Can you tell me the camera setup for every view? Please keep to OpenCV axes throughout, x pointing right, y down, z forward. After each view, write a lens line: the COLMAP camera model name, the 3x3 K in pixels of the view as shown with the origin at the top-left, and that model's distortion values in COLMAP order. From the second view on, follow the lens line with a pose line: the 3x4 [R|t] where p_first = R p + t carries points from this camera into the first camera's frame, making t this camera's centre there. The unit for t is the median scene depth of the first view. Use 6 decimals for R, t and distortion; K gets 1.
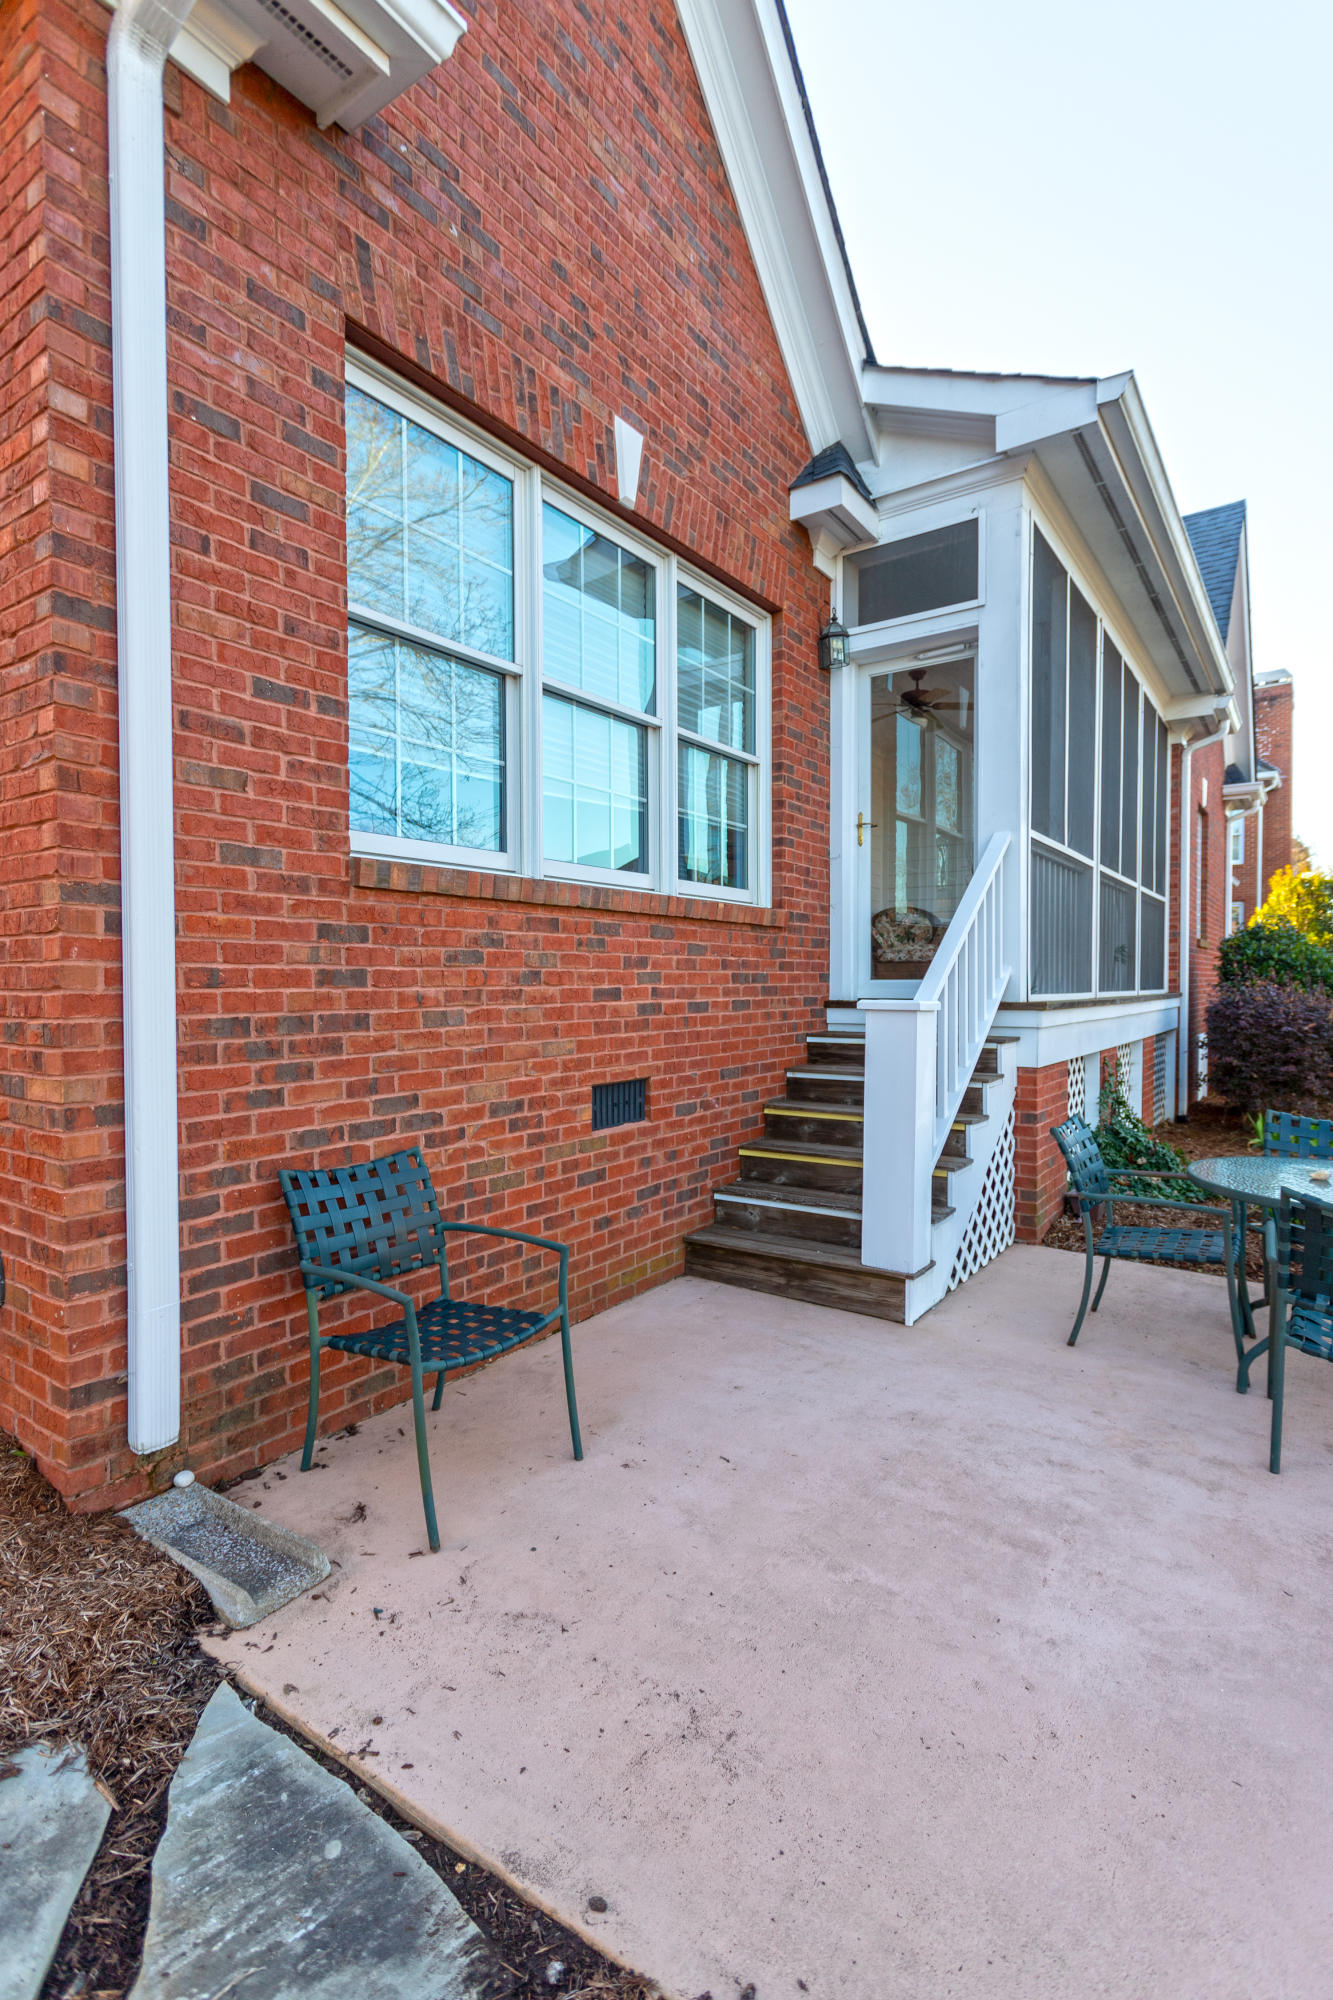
lens RADIAL K [[956.6, 0, 666.1], [0, 956.6, 1007.4], [0, 0, 1]] dist [0.005242, 0.000834]
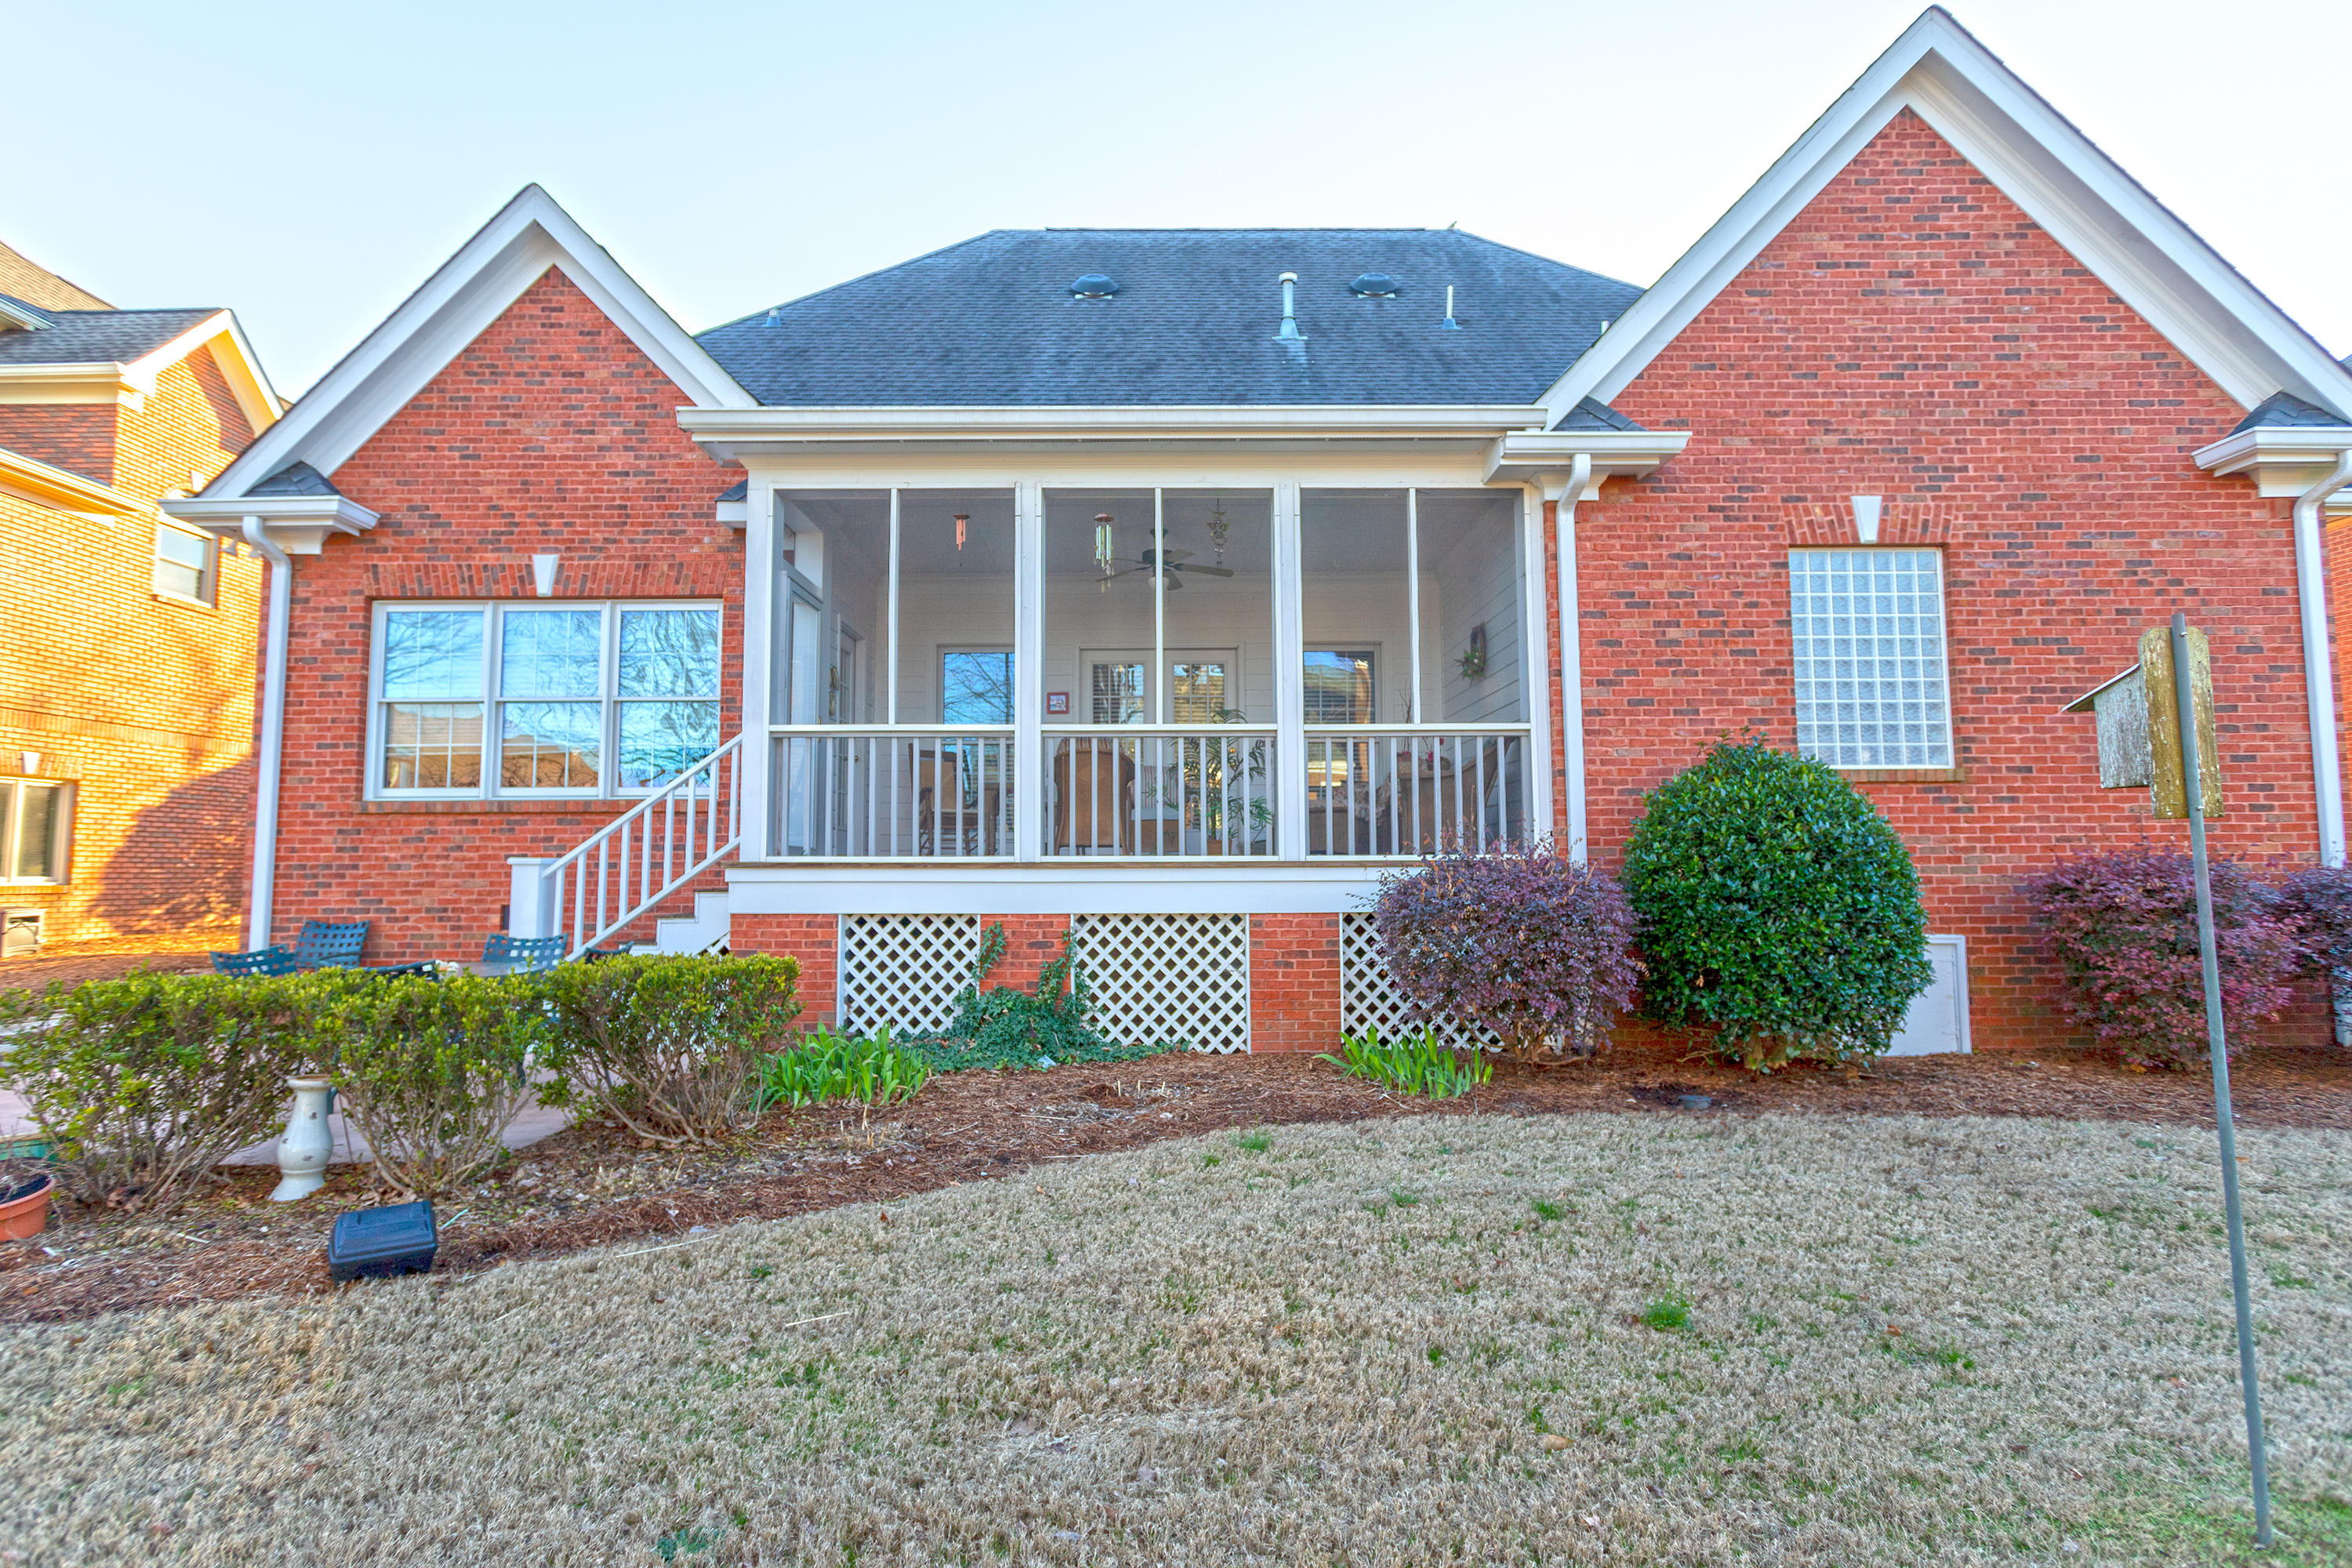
lens RADIAL K [[1125.0, 0, 1175.9], [0, 1125.0, 798.8], [0, 0, 1]] dist [0.005242, 0.000834]
pose [[0.571247, -0.060854, -0.818519, 3.039436], [-0.018937, 0.996005, -0.087266, 0.049766], [0.820560, 0.065351, 0.567812, 0.979283]]
